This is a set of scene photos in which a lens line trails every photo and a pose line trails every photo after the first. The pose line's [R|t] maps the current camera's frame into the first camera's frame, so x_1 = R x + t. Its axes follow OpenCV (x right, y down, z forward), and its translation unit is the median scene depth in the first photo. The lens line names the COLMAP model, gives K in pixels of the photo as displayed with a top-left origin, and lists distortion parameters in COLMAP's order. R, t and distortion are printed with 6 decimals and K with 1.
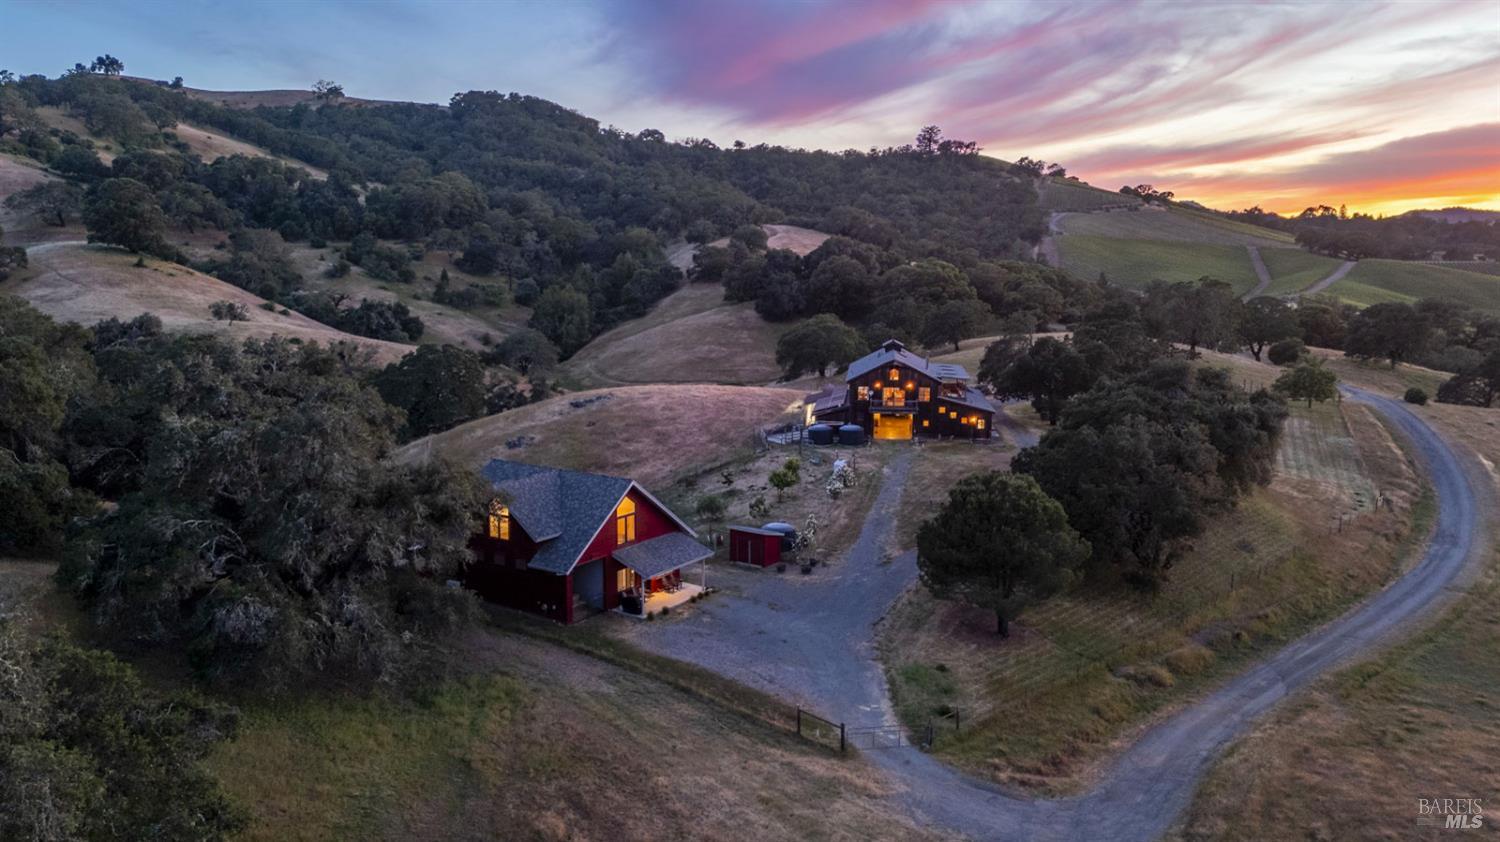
lens RADIAL K [[1098.6, 0, 748.6], [0, 1098.6, 413.8], [0, 0, 1]] dist [0.070908, -0.058002]
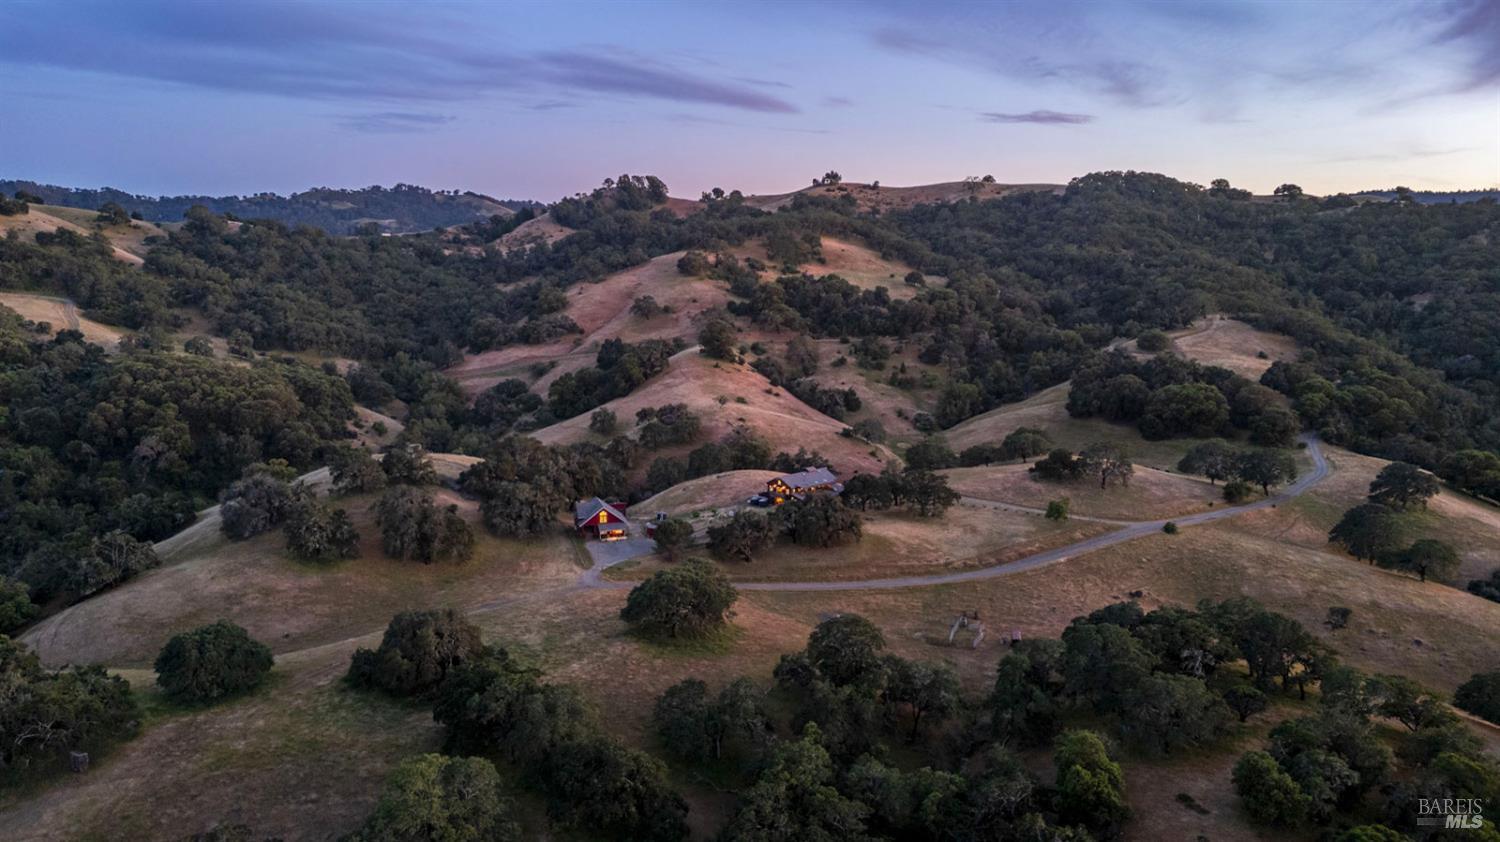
lens RADIAL K [[1098.6, 0, 748.6], [0, 1098.6, 413.8], [0, 0, 1]] dist [0.070908, -0.058002]
pose [[0.778862, 0.088674, -0.620895, 0.483685], [-0.090905, 0.995462, 0.028134, -0.076134], [0.620572, 0.034530, 0.783389, -0.320127]]
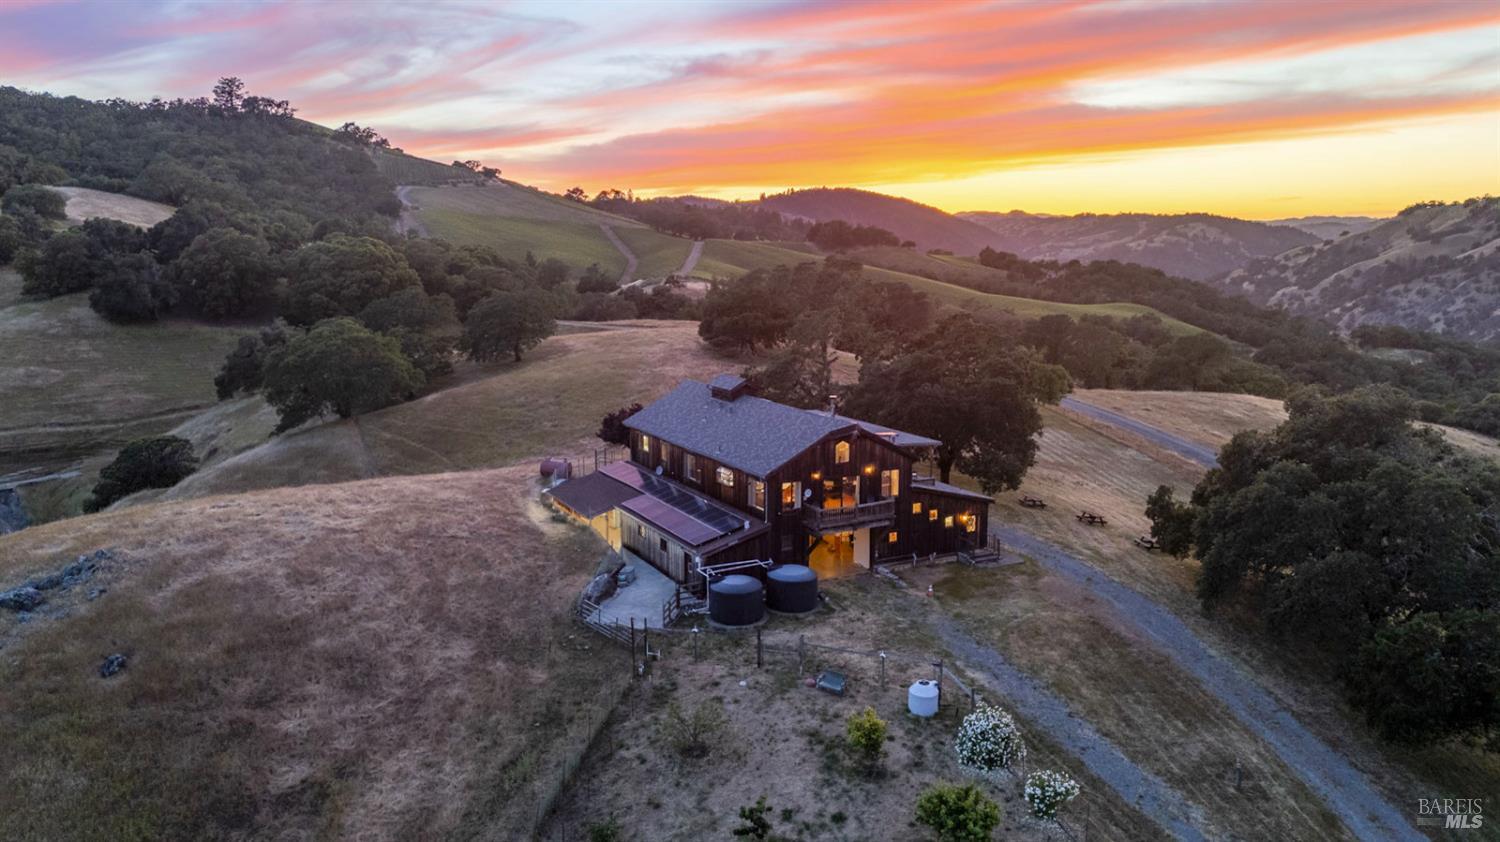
lens RADIAL K [[1098.6, 0, 748.6], [0, 1098.6, 413.8], [0, 0, 1]] dist [0.070908, -0.058002]
pose [[0.814160, -0.093005, 0.573144, -0.053862], [0.082569, 0.995602, 0.044268, -0.022360], [-0.574740, 0.011283, 0.818258, 0.173859]]
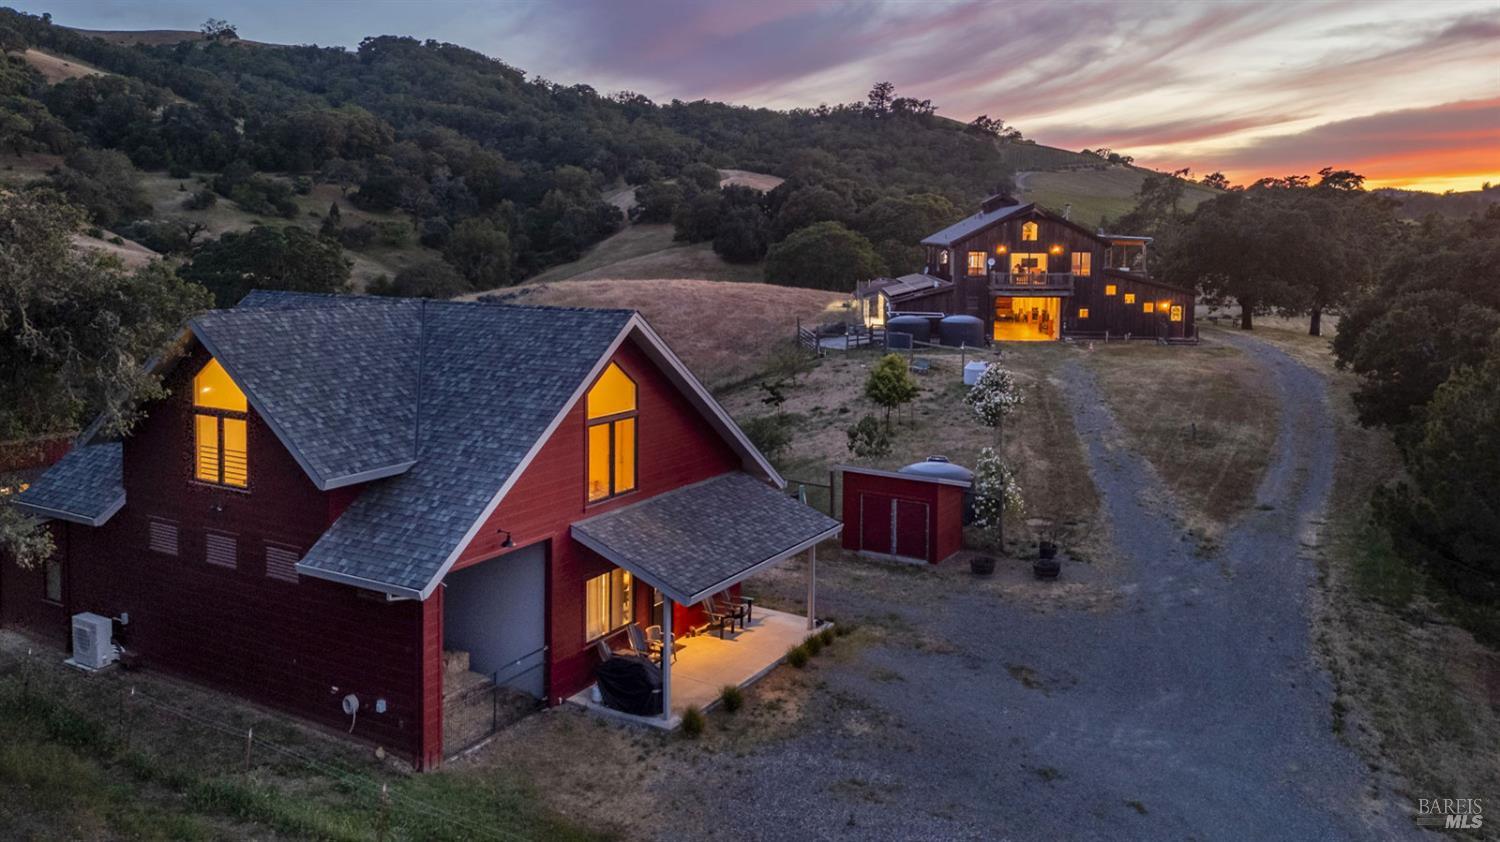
lens RADIAL K [[1145.9, 0, 758.3], [0, 1145.9, 310.8], [0, 0, 1]] dist [0.064457, -0.057882]
pose [[0.997640, 0.002674, 0.068603, -0.016014], [0.002587, 0.997068, -0.076479, 0.015423], [-0.068607, 0.076476, 0.994708, 0.112537]]
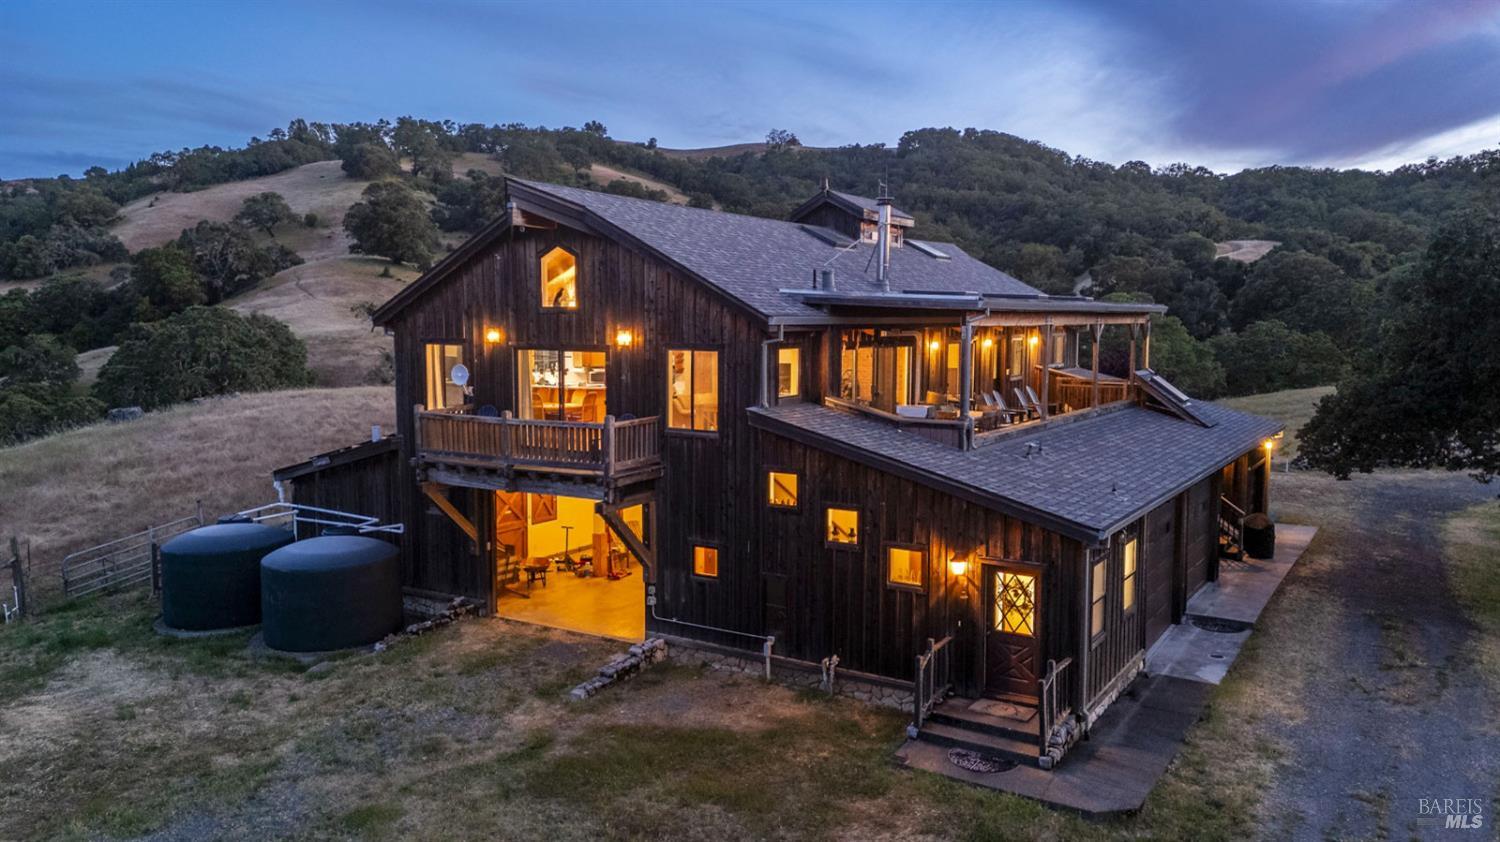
lens RADIAL K [[1098.6, 0, 748.6], [0, 1098.6, 413.8], [0, 0, 1]] dist [0.070908, -0.058002]
pose [[0.899423, 0.036248, -0.435573, 0.068483], [-0.061775, 0.997094, -0.044585, -0.001992], [0.432691, 0.067008, 0.899048, 0.241458]]
